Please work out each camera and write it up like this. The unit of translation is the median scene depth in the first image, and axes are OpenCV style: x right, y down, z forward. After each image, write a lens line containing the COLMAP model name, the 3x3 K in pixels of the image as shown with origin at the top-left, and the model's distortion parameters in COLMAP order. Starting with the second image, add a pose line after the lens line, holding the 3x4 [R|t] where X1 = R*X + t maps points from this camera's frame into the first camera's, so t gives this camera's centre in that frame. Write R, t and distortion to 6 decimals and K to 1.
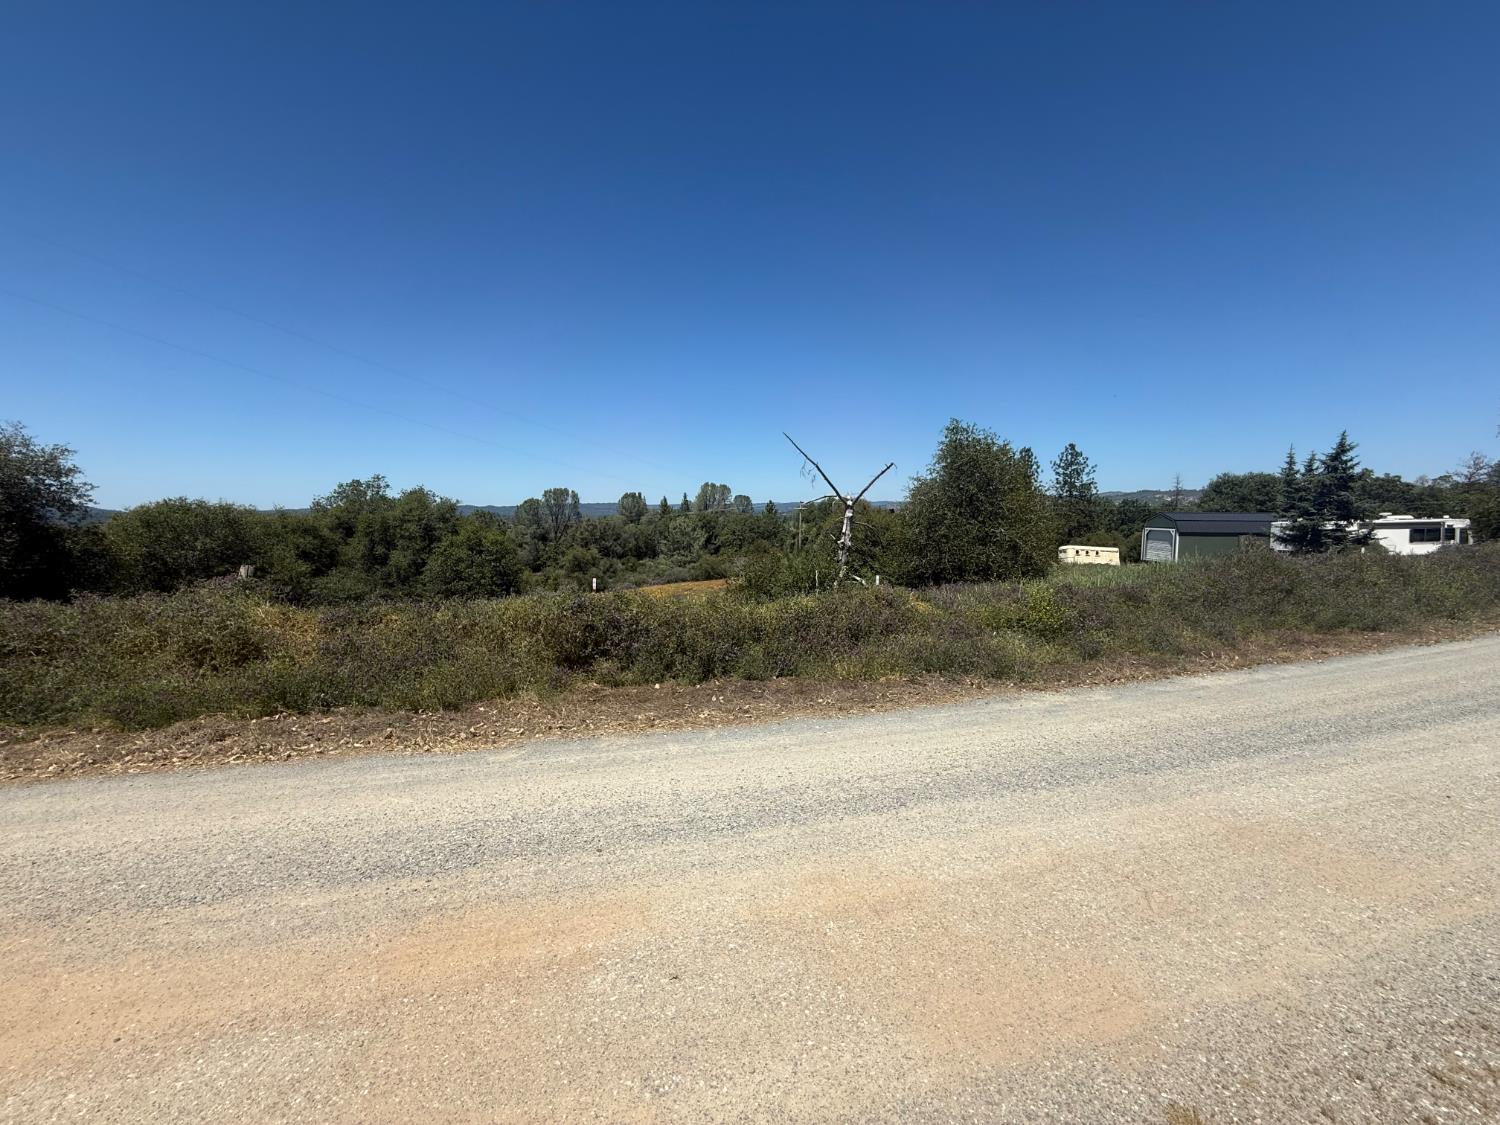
lens RADIAL K [[598.2, 0, 744.4], [0, 598.2, 560.7], [0, 0, 1]] dist [0.001543, 0.000322]
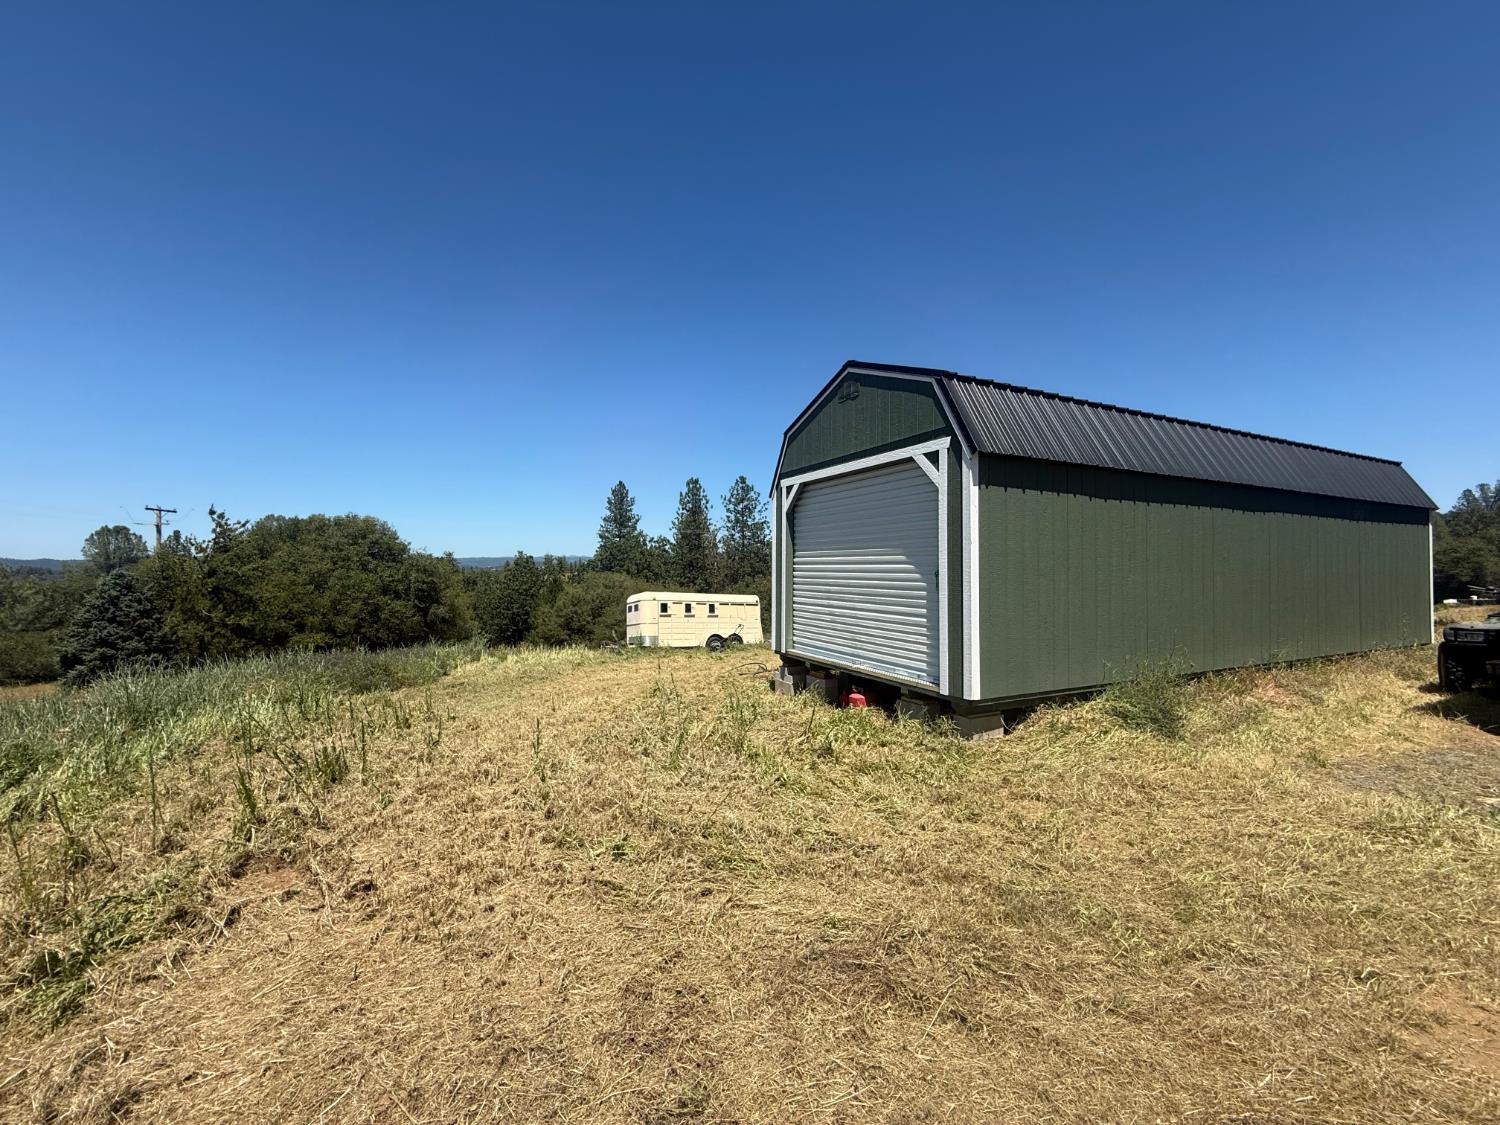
lens RADIAL K [[598.2, 0, 741.3], [0, 598.2, 564.9], [0, 0, 1]] dist [0.001543, 0.000322]
pose [[0.897553, -0.000109, 0.440906, 2.203275], [0.037462, 0.996403, -0.076016, -0.057990], [-0.439312, 0.084746, 0.894328, 3.215202]]
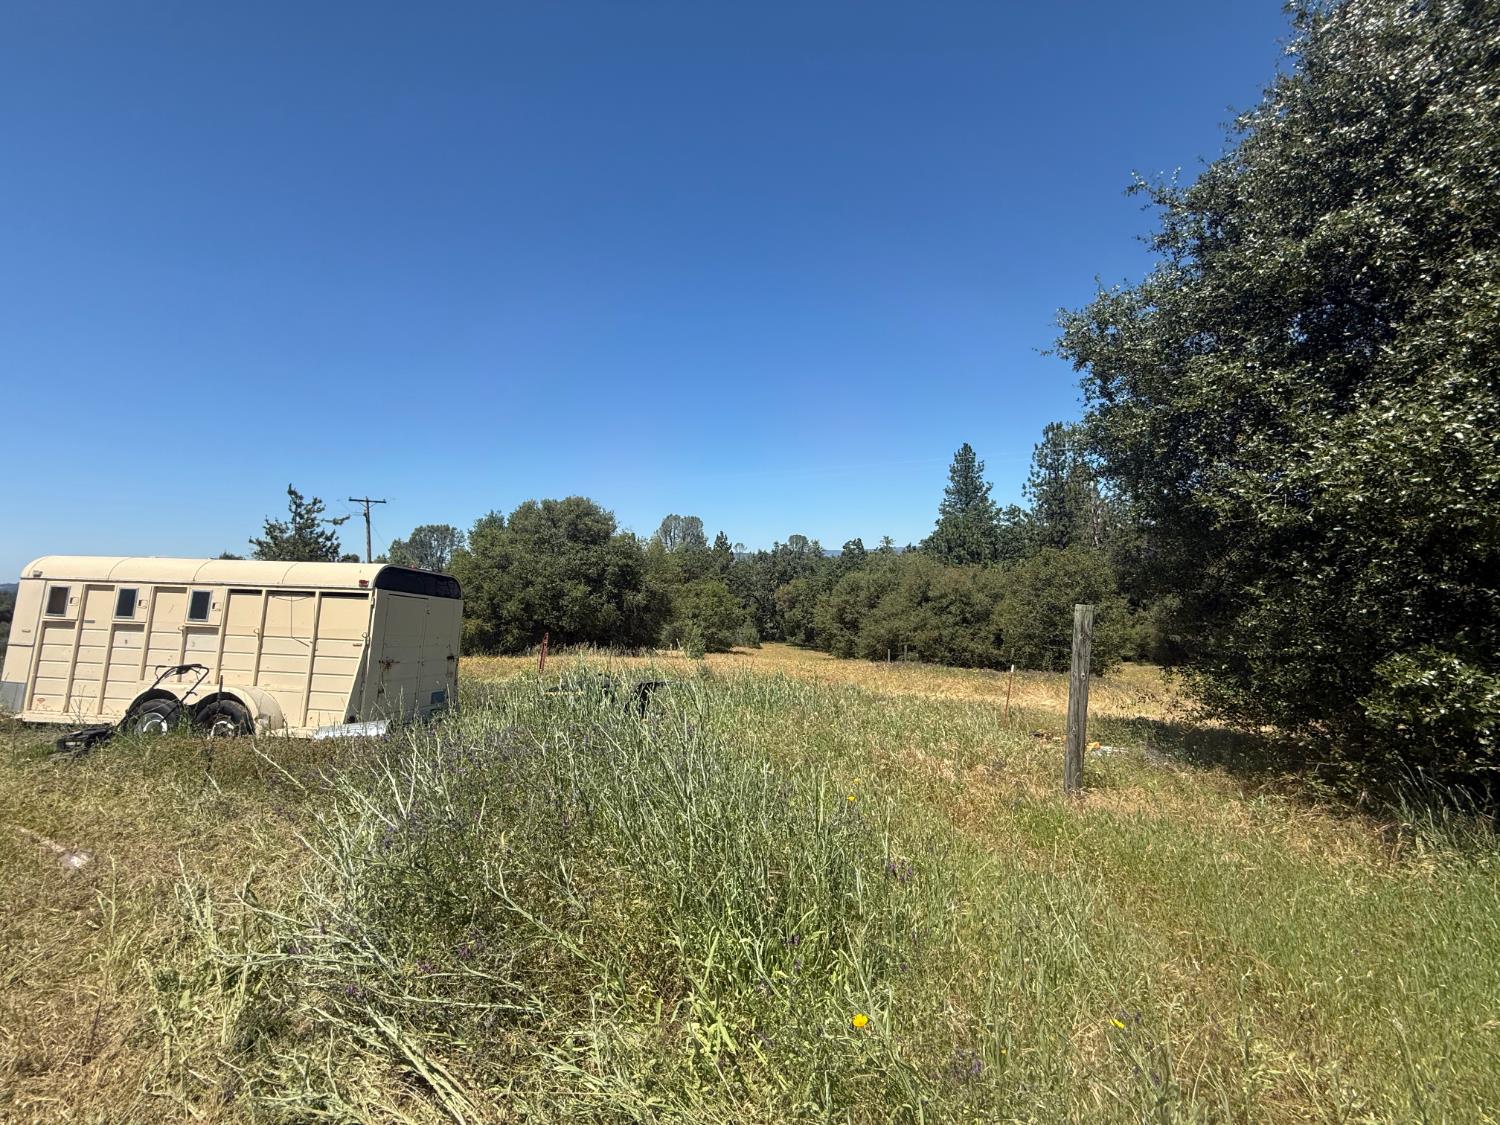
lens RADIAL K [[598.2, 0, 743.7], [0, 598.2, 562.5], [0, 0, 1]] dist [0.001543, 0.000322]
pose [[0.977798, -0.030262, -0.207354, 3.765393], [0.014373, 0.996872, -0.077712, -0.055336], [0.209057, 0.073006, 0.975174, 4.625437]]
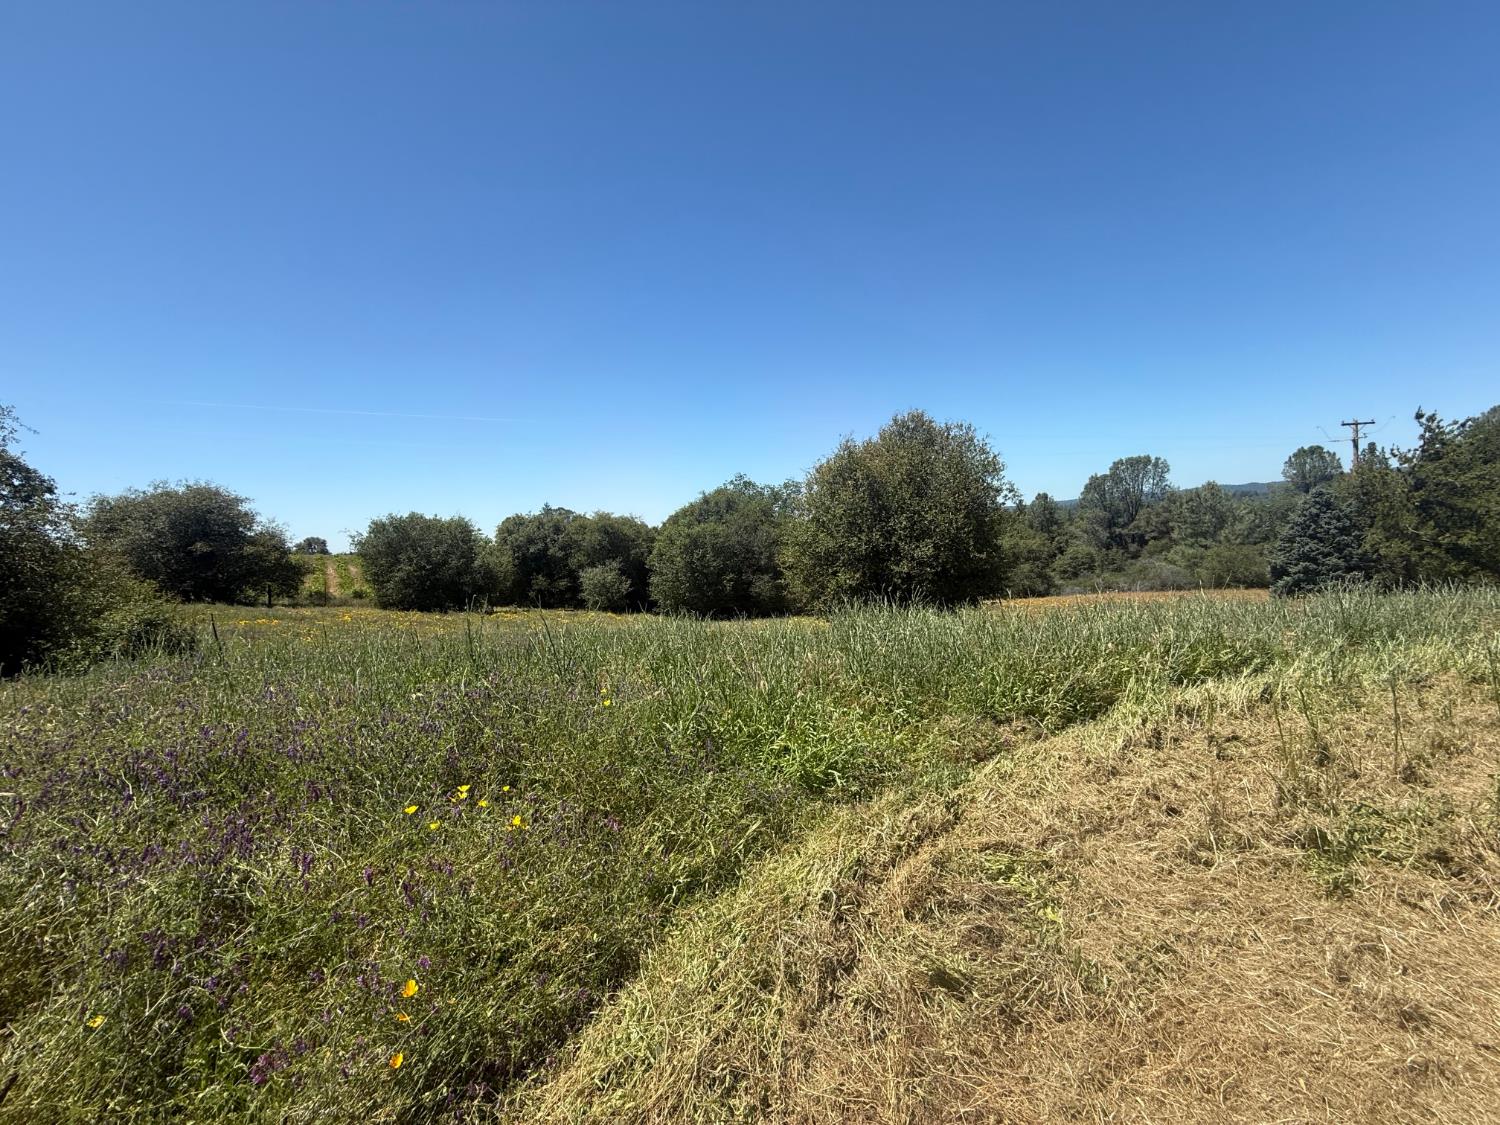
lens RADIAL K [[598.2, 0, 745.9], [0, 598.2, 559.9], [0, 0, 1]] dist [0.001543, 0.000322]
pose [[0.448834, 0.018662, -0.893420, 2.186837], [-0.002482, 0.999804, 0.019637, -0.059248], [0.893611, -0.006596, 0.448793, 3.210574]]
